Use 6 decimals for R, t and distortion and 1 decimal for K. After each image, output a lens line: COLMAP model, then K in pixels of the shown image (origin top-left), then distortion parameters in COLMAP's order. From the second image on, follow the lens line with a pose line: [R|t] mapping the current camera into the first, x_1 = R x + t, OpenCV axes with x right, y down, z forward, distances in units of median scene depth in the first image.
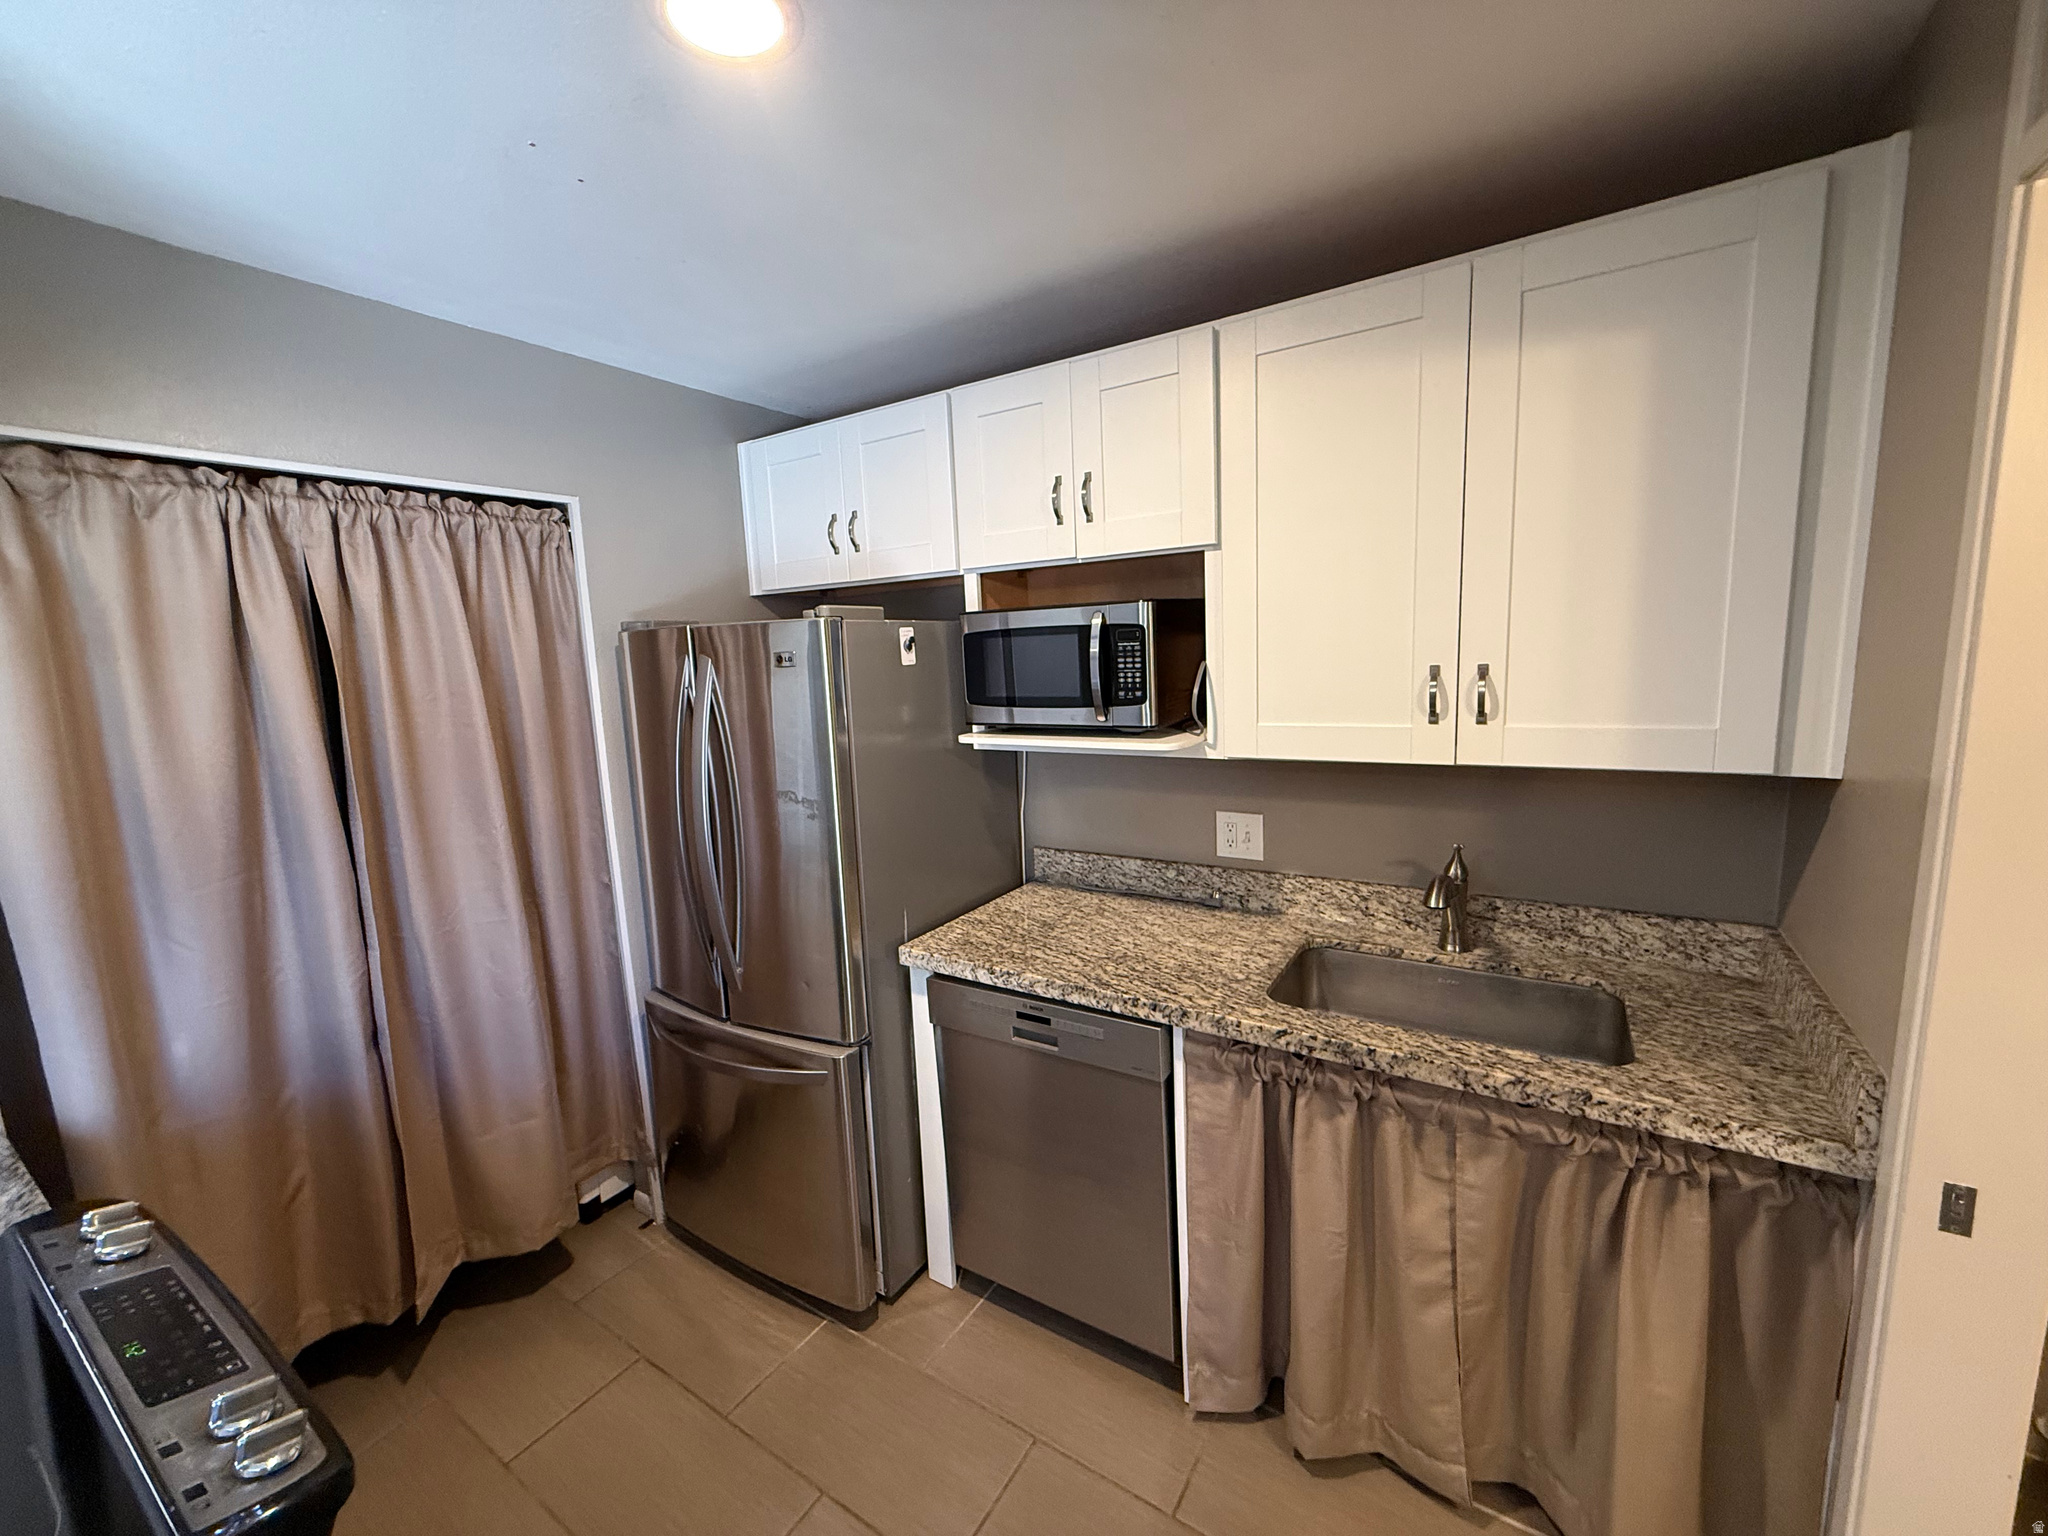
lens RADIAL K [[815.4, 0, 1027.9], [0, 815.4, 768.4], [0, 0, 1]] dist [-0.001765, -0.000521]
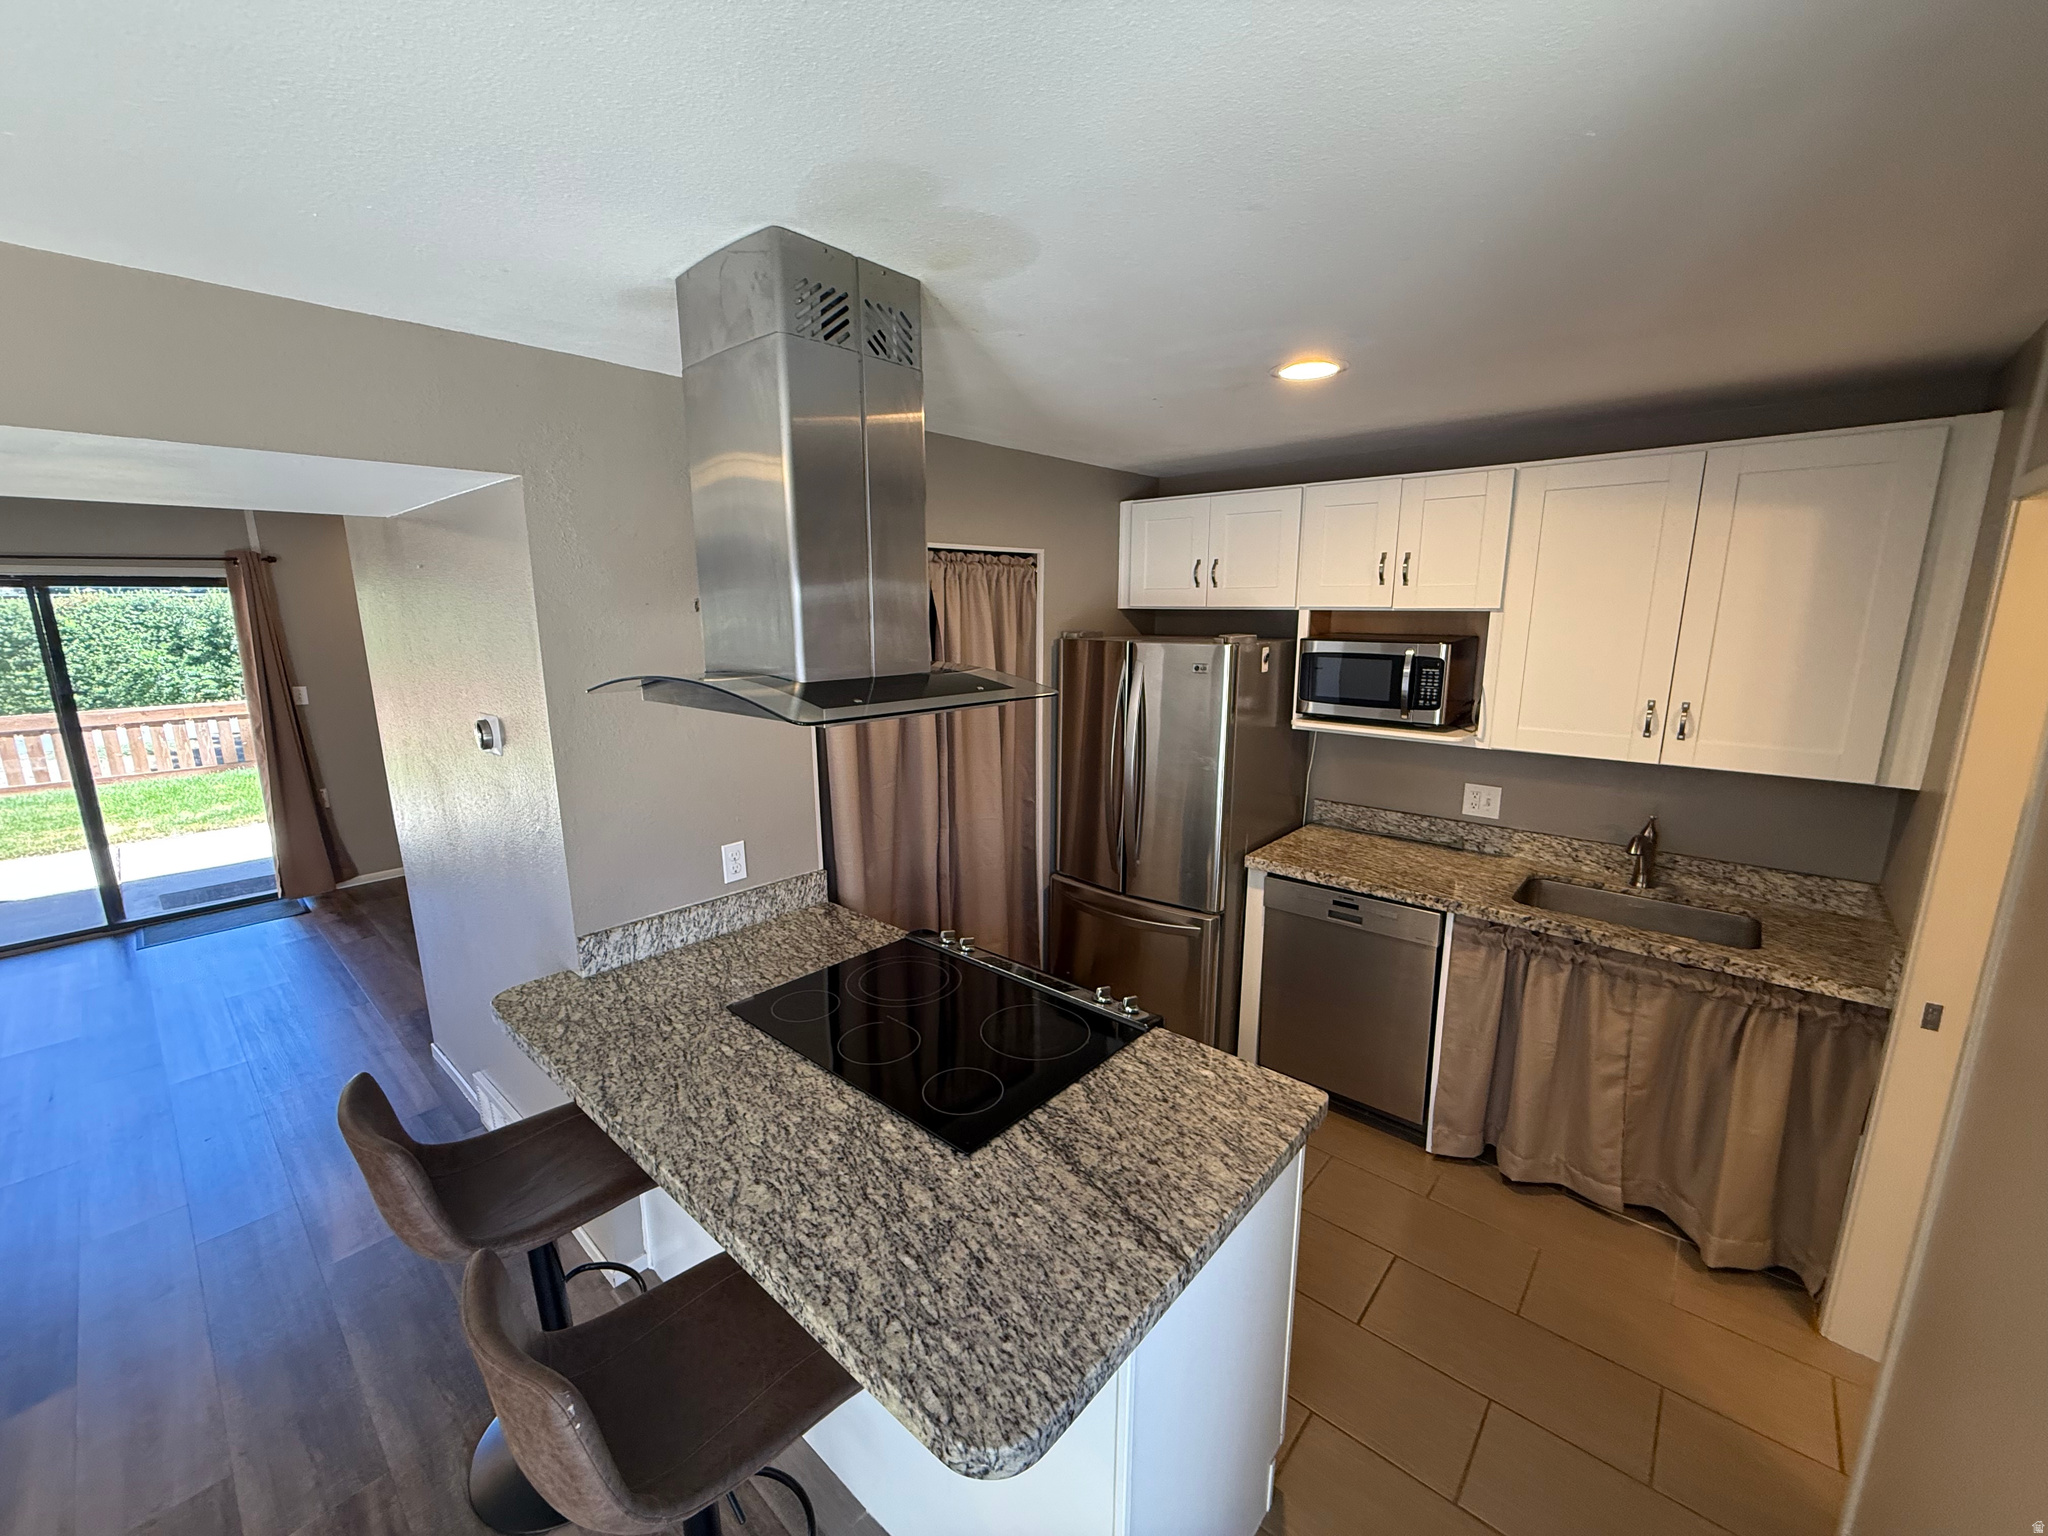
lens RADIAL K [[815.4, 0, 1024.8], [0, 815.4, 768.5], [0, 0, 1]] dist [-0.001765, -0.000521]
pose [[0.986933, 0.069368, -0.145437, -0.418570], [-0.061066, 0.996281, 0.060793, -0.016063], [0.149113, -0.051118, 0.987498, -0.677073]]
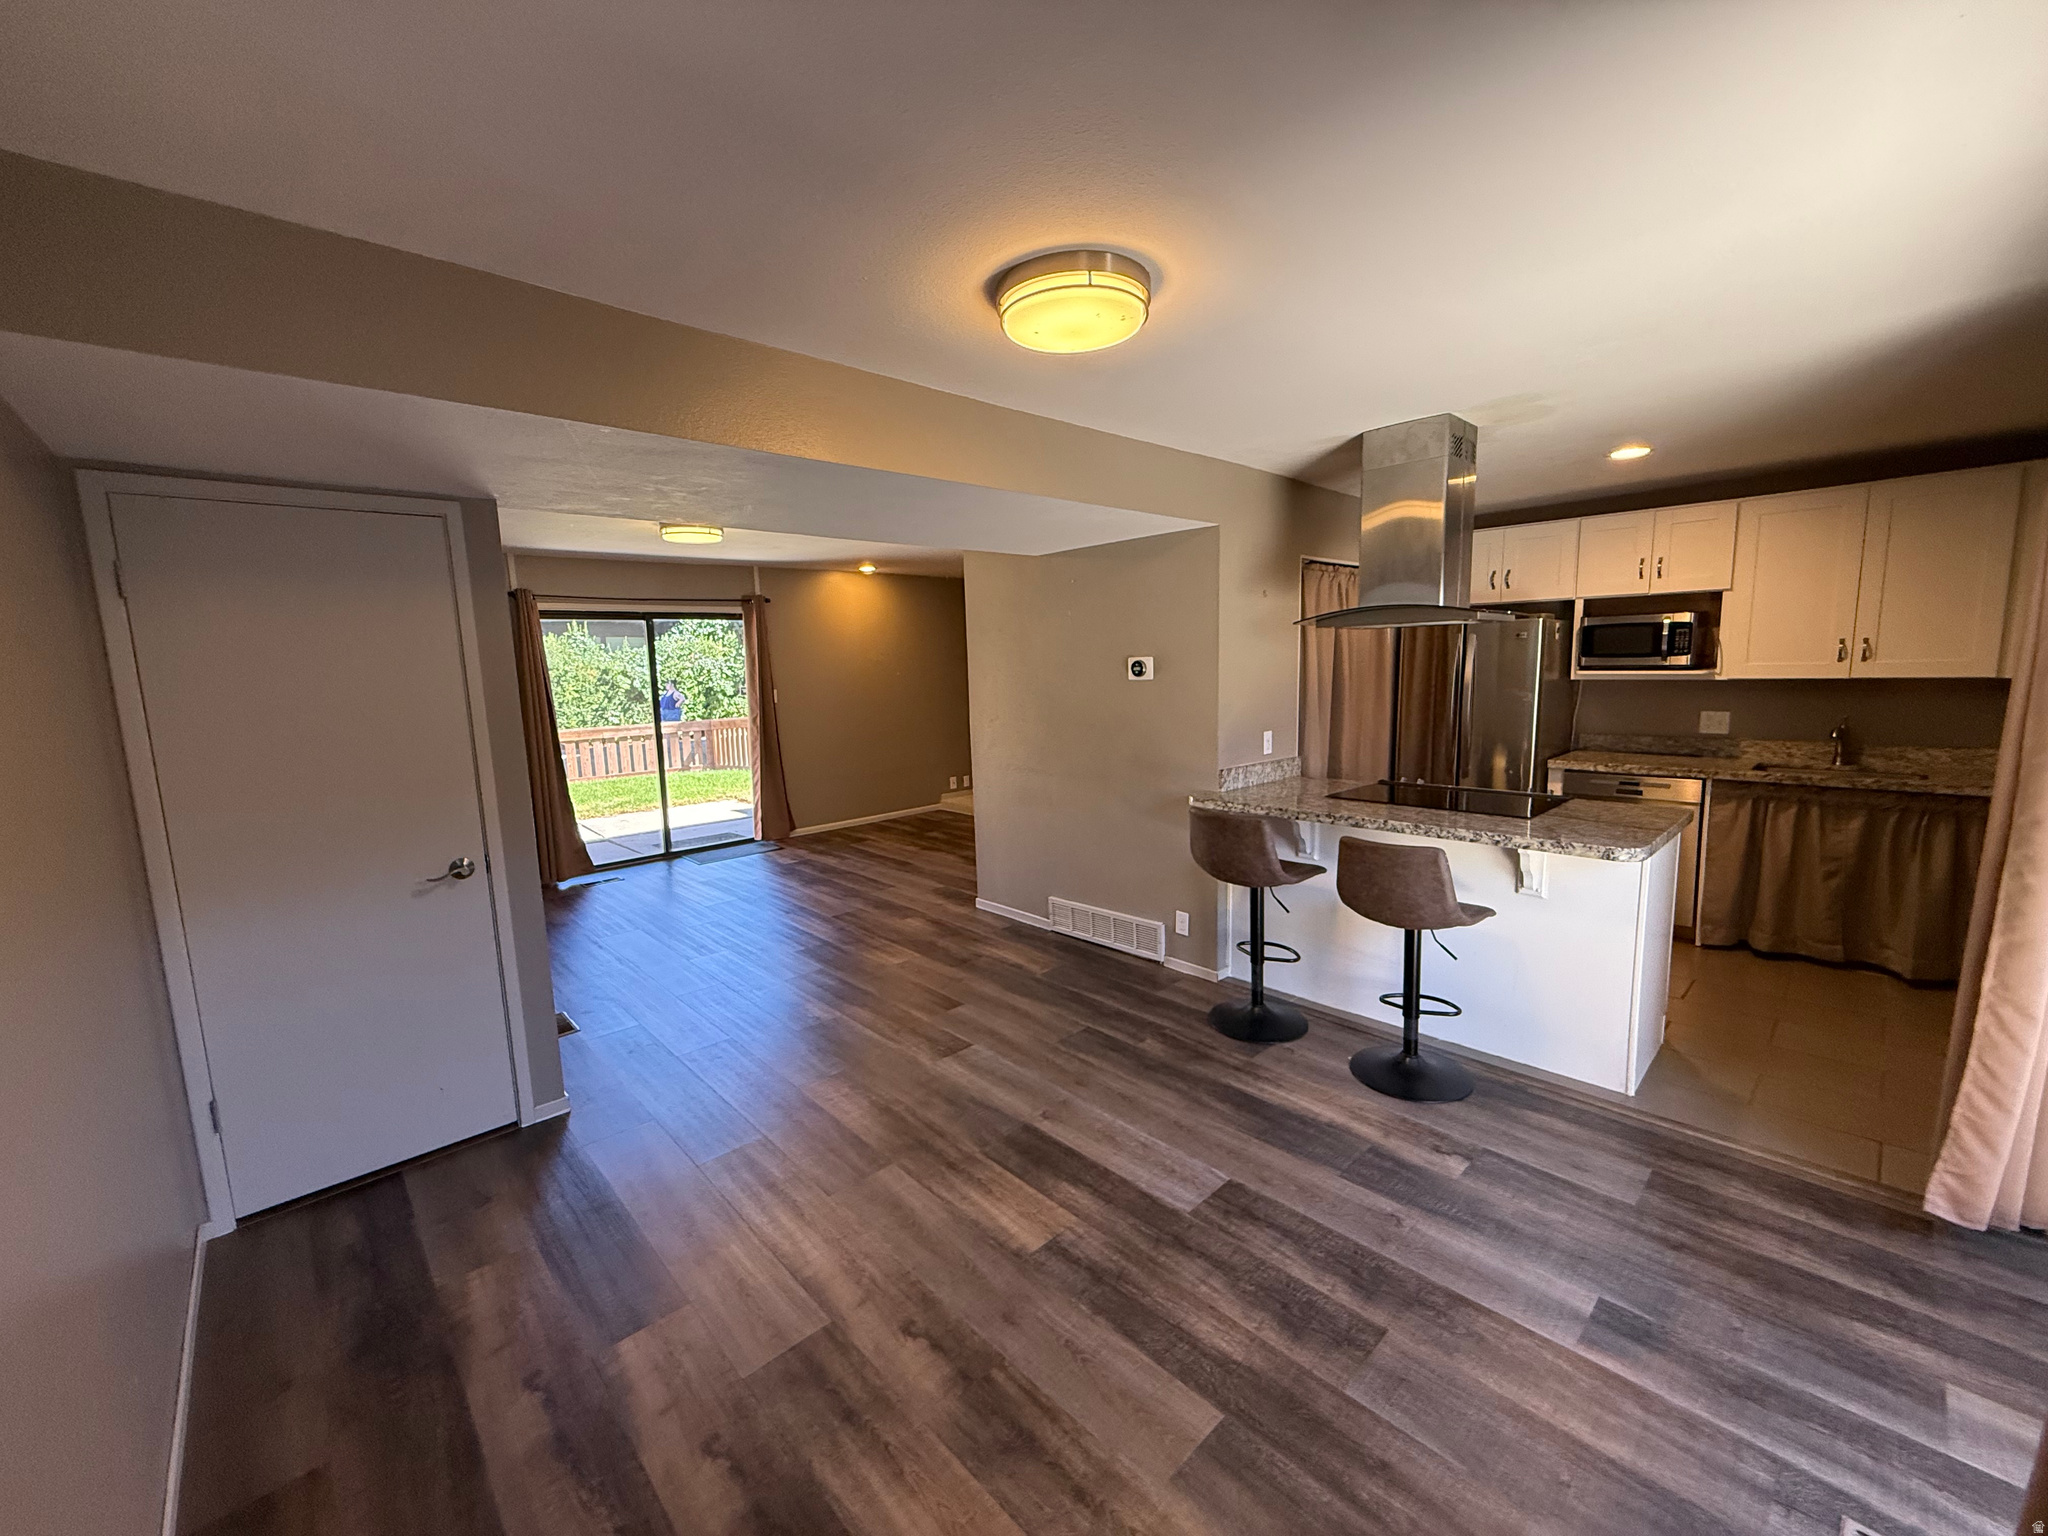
lens RADIAL K [[815.4, 0, 1025.8], [0, 815.4, 766.5], [0, 0, 1]] dist [-0.001765, -0.000521]
pose [[0.968031, 0.050265, -0.245743, -1.206323], [-0.052309, 0.998629, -0.001791, 0.374145], [0.245316, 0.014589, 0.969333, -1.897691]]
